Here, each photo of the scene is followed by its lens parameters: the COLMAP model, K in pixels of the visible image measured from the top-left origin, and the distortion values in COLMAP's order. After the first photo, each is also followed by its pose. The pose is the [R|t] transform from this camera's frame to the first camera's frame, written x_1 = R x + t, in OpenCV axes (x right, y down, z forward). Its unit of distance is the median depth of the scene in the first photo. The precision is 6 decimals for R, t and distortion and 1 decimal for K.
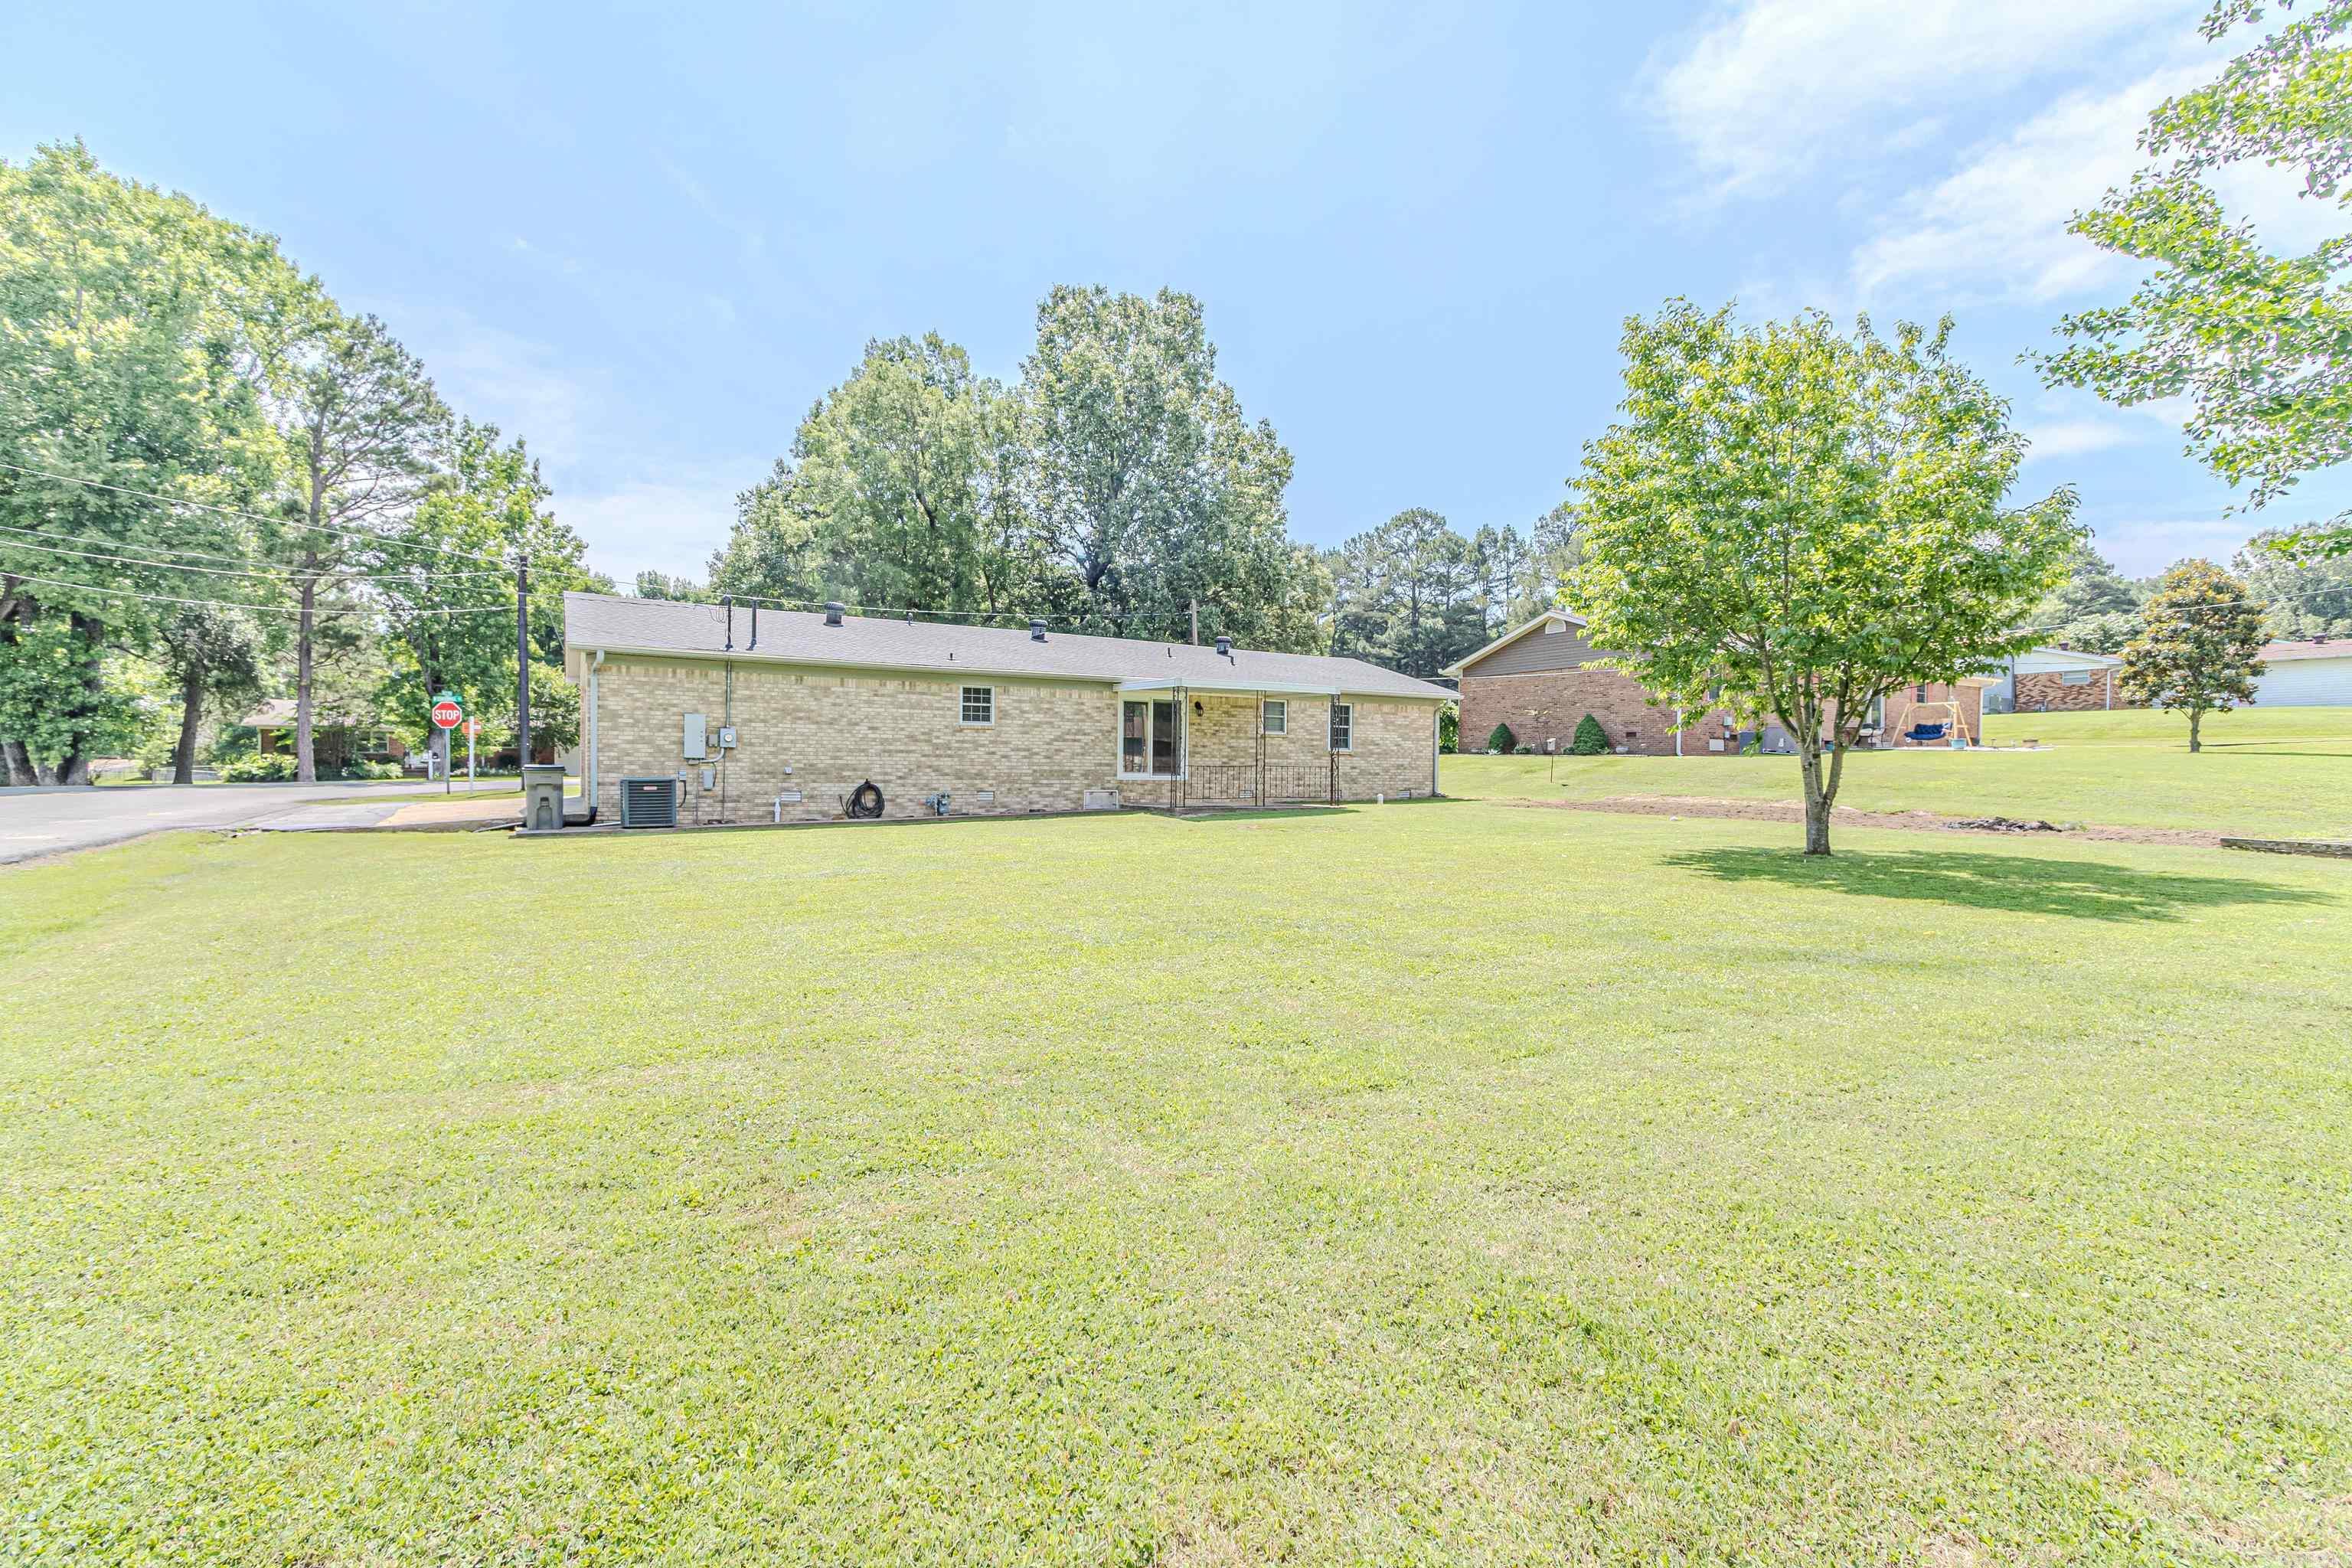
lens RADIAL K [[1075.2, 0, 1178.8], [0, 1075.2, 777.4], [0, 0, 1]] dist [0.006446, -0.002432]
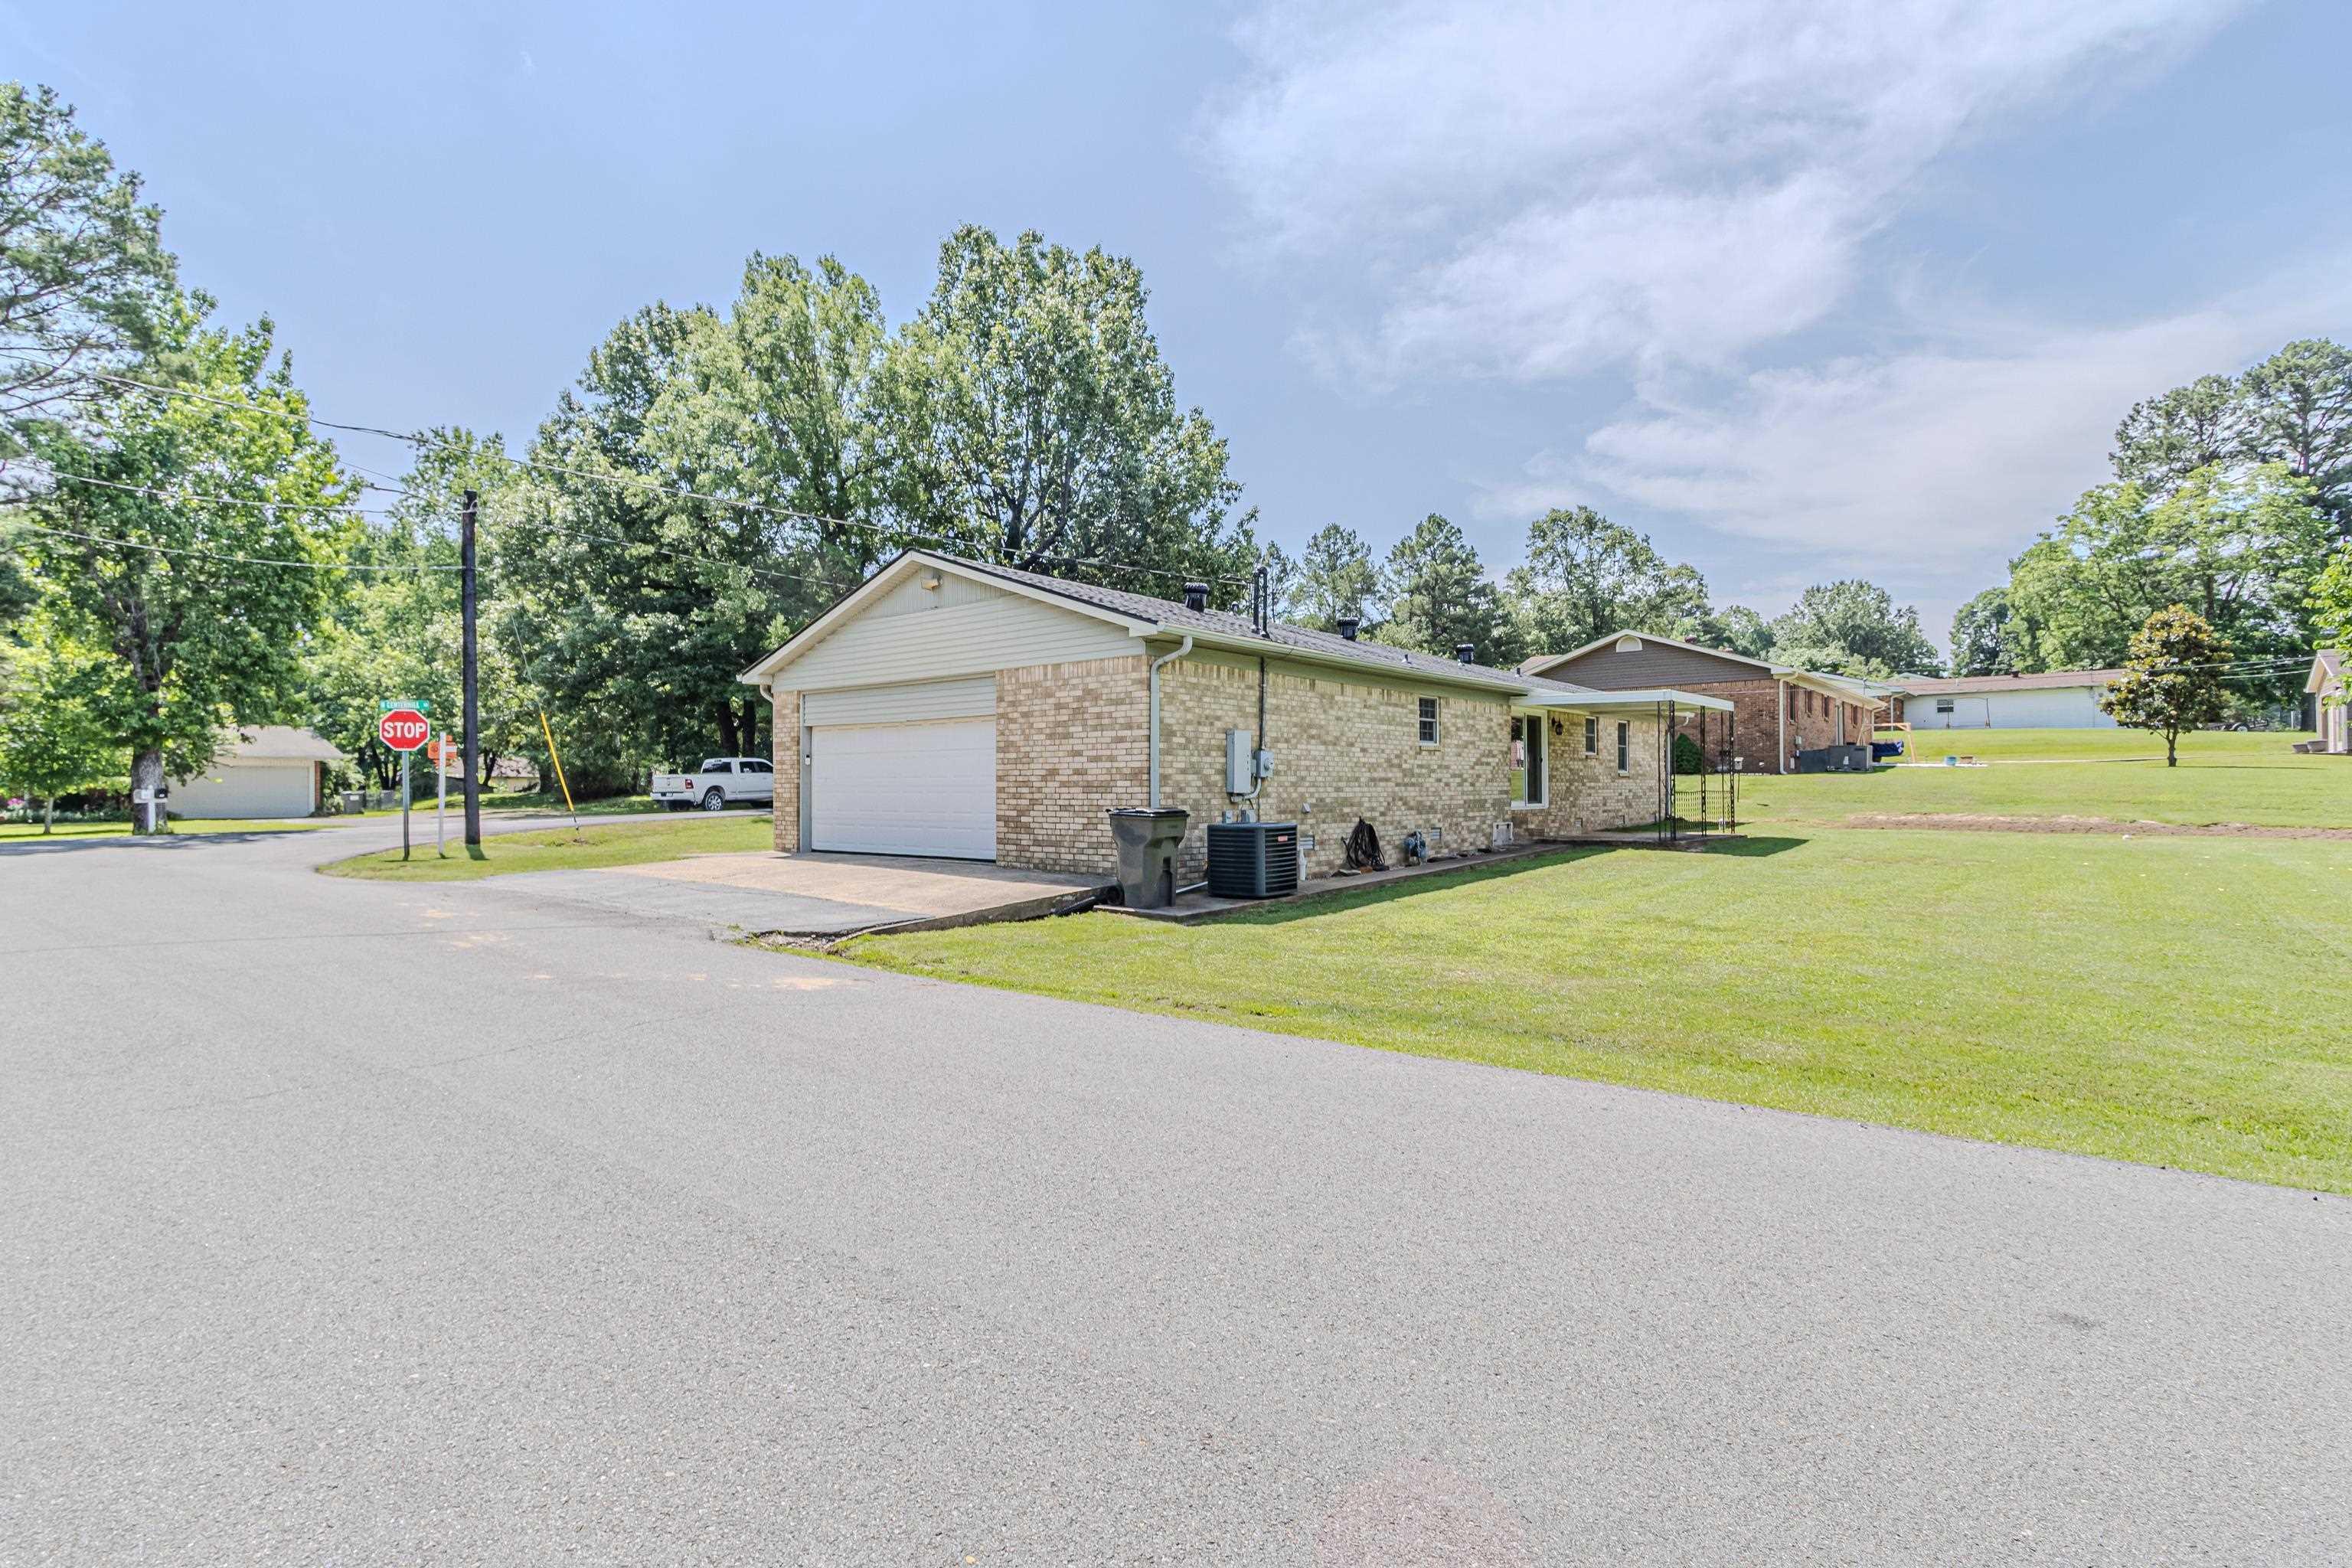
lens RADIAL K [[1126.8, 0, 1189.6], [0, 1126.8, 776.5], [0, 0, 1]] dist [0.000949, -0.000405]
pose [[0.933099, -0.011135, 0.359448, -0.595163], [0.017676, 0.999733, -0.014915, -0.014944], [-0.359186, 0.020271, 0.933046, 0.261471]]
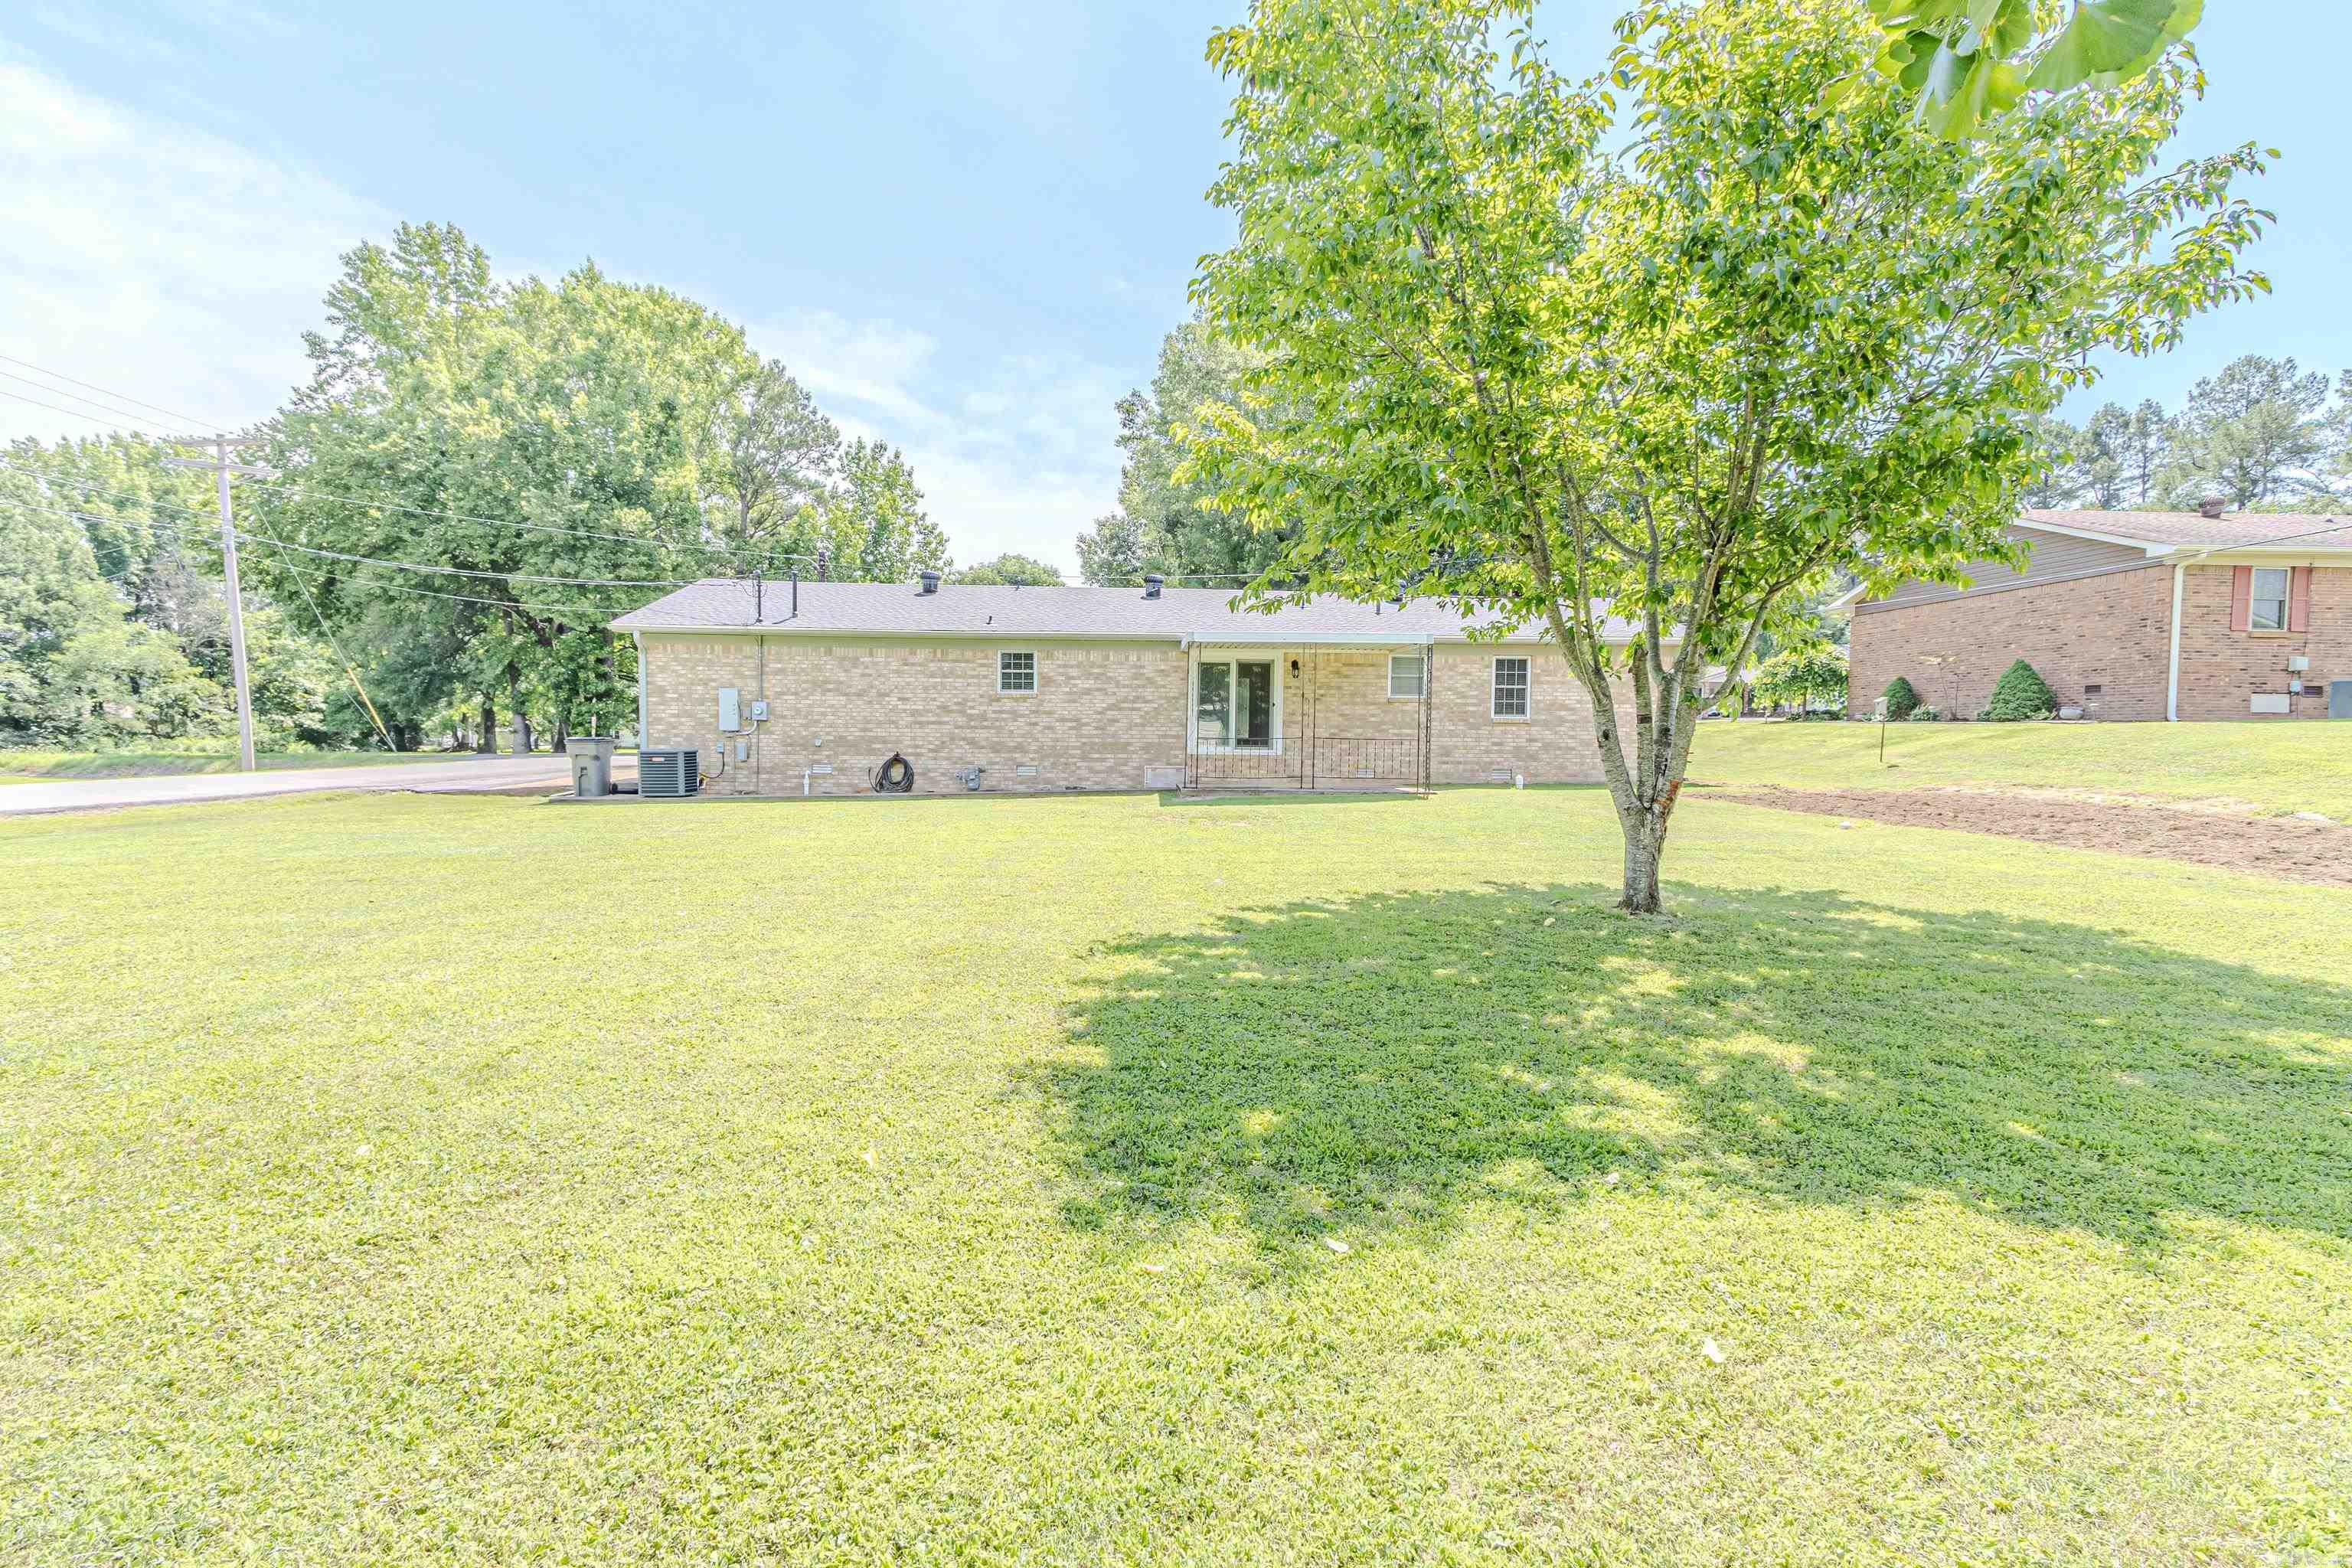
lens RADIAL K [[1075.2, 0, 1166.2], [0, 1075.2, 784.7], [0, 0, 1]] dist [0.006446, -0.002432]
pose [[0.881151, 0.019956, -0.472413, 0.328081], [-0.004617, 0.999424, 0.033607, -0.002182], [0.472812, -0.027431, 0.880736, 0.227674]]
